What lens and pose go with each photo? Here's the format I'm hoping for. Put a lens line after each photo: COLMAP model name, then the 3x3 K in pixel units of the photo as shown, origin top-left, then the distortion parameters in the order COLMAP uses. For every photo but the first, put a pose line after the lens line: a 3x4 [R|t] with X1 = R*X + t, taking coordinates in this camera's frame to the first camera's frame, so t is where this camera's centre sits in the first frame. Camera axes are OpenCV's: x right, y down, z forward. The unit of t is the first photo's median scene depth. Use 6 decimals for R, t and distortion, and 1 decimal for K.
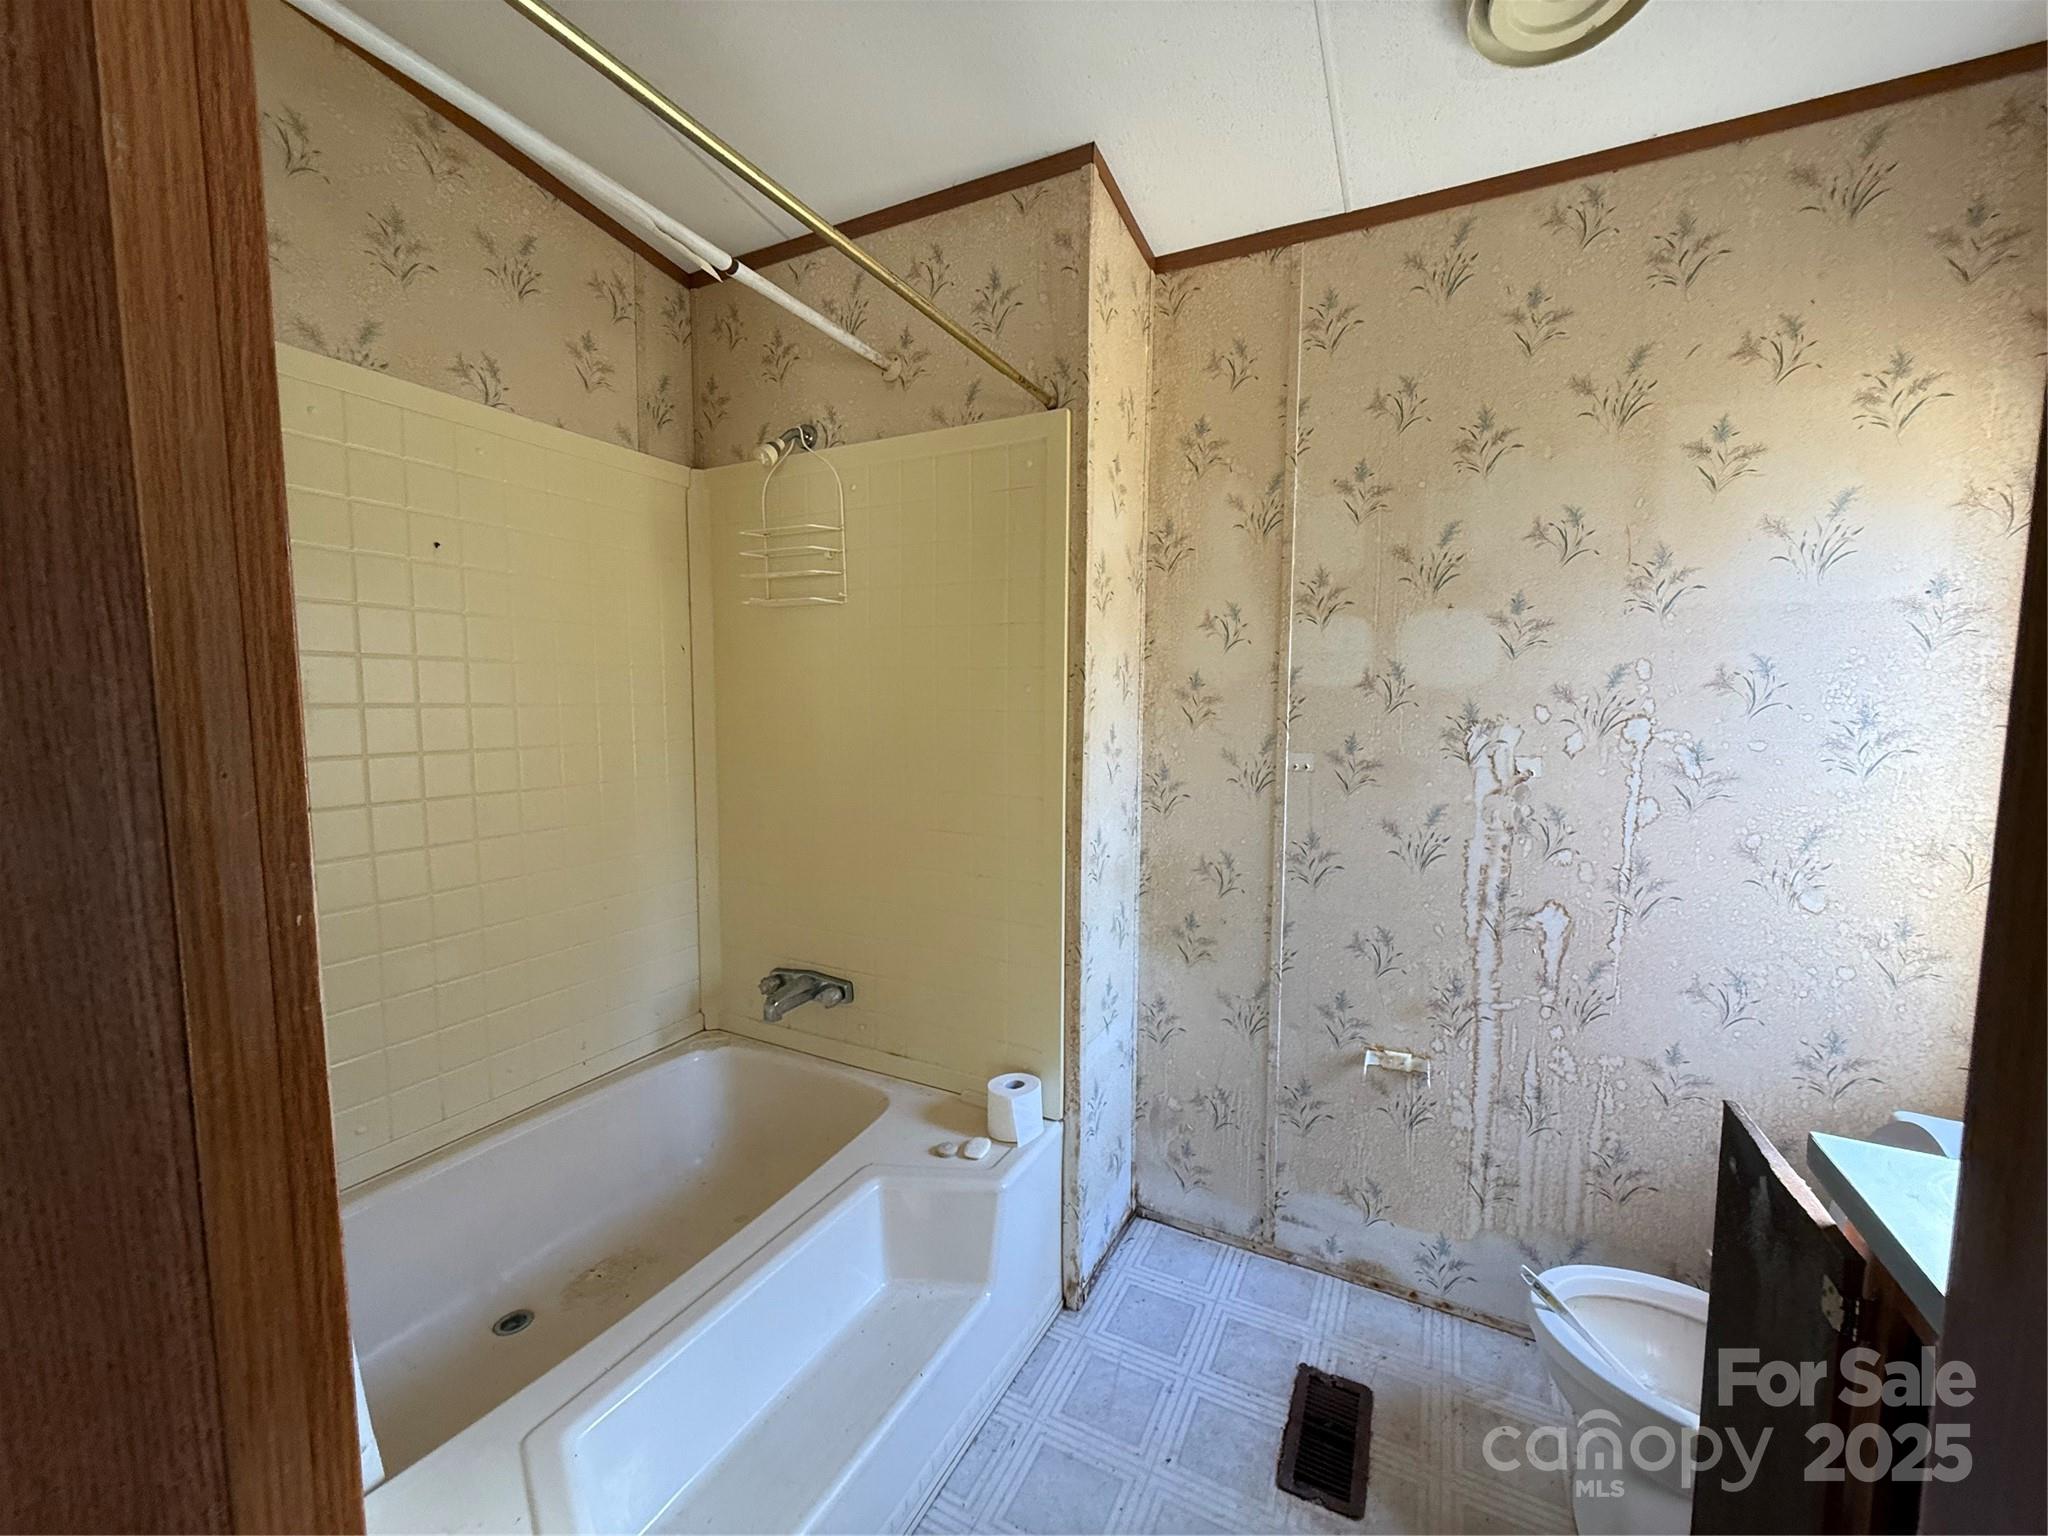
lens RADIAL K [[813.7, 0, 1031.6], [0, 813.7, 767.7], [0, 0, 1]] dist [0.001281, -0.000256]
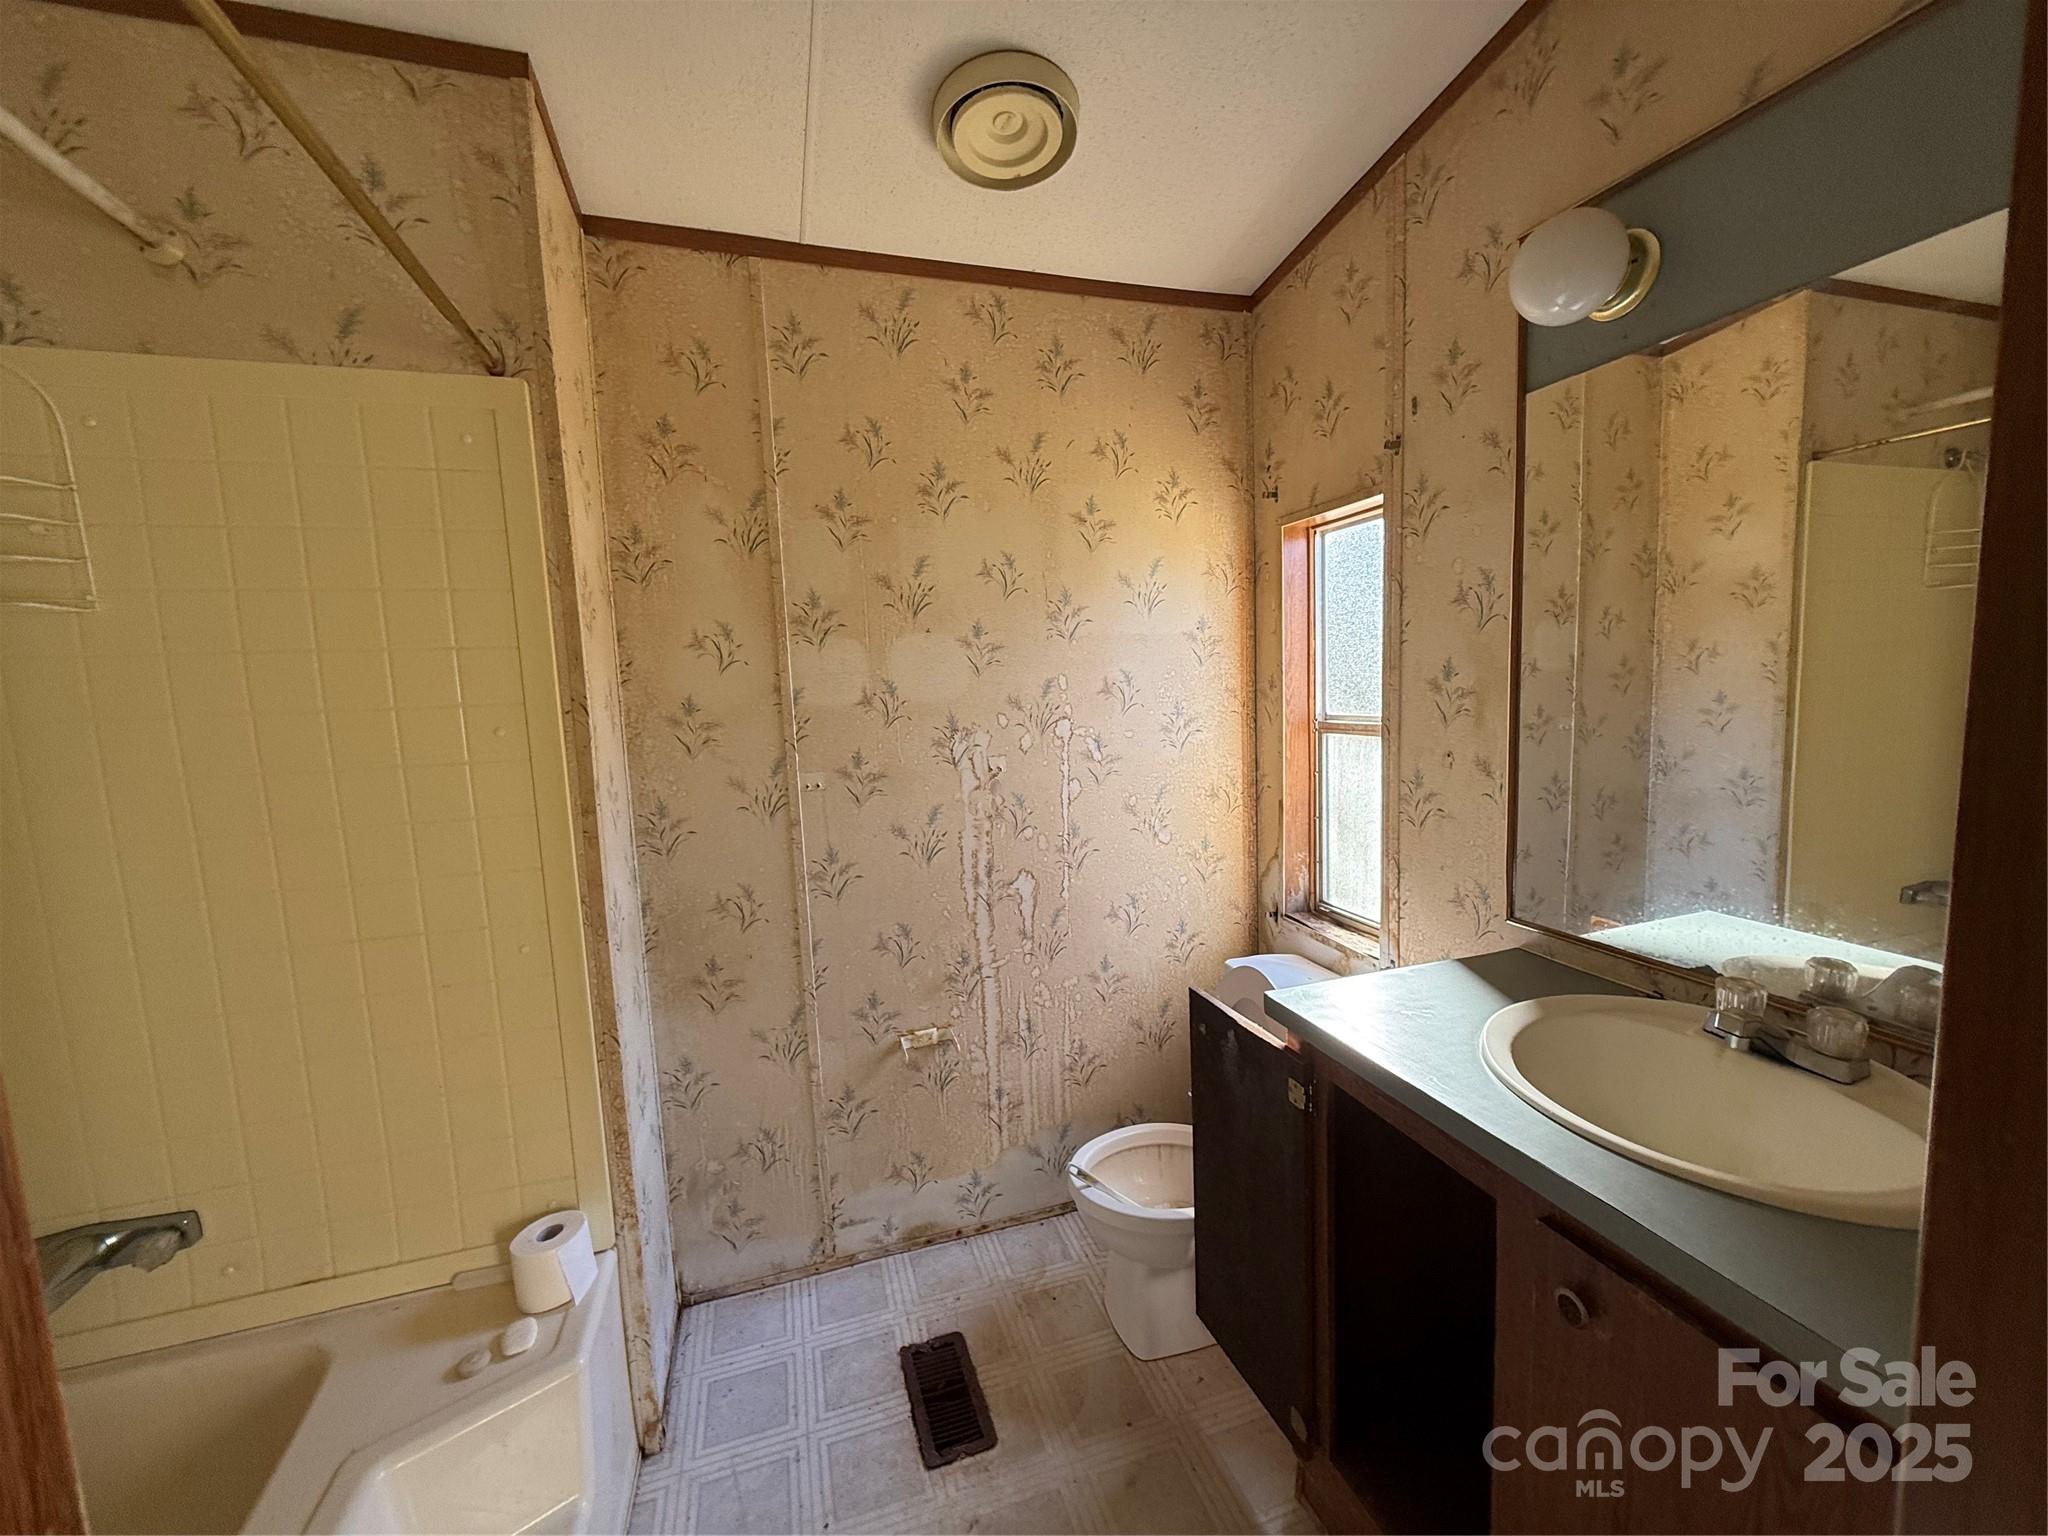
lens RADIAL K [[813.7, 0, 1031.6], [0, 813.7, 767.7], [0, 0, 1]] dist [0.001281, -0.000256]
pose [[0.708413, -0.110236, 0.697137, -0.193874], [0.104993, 0.993197, 0.050360, -0.050100], [-0.697946, 0.037519, 0.715167, 0.093636]]
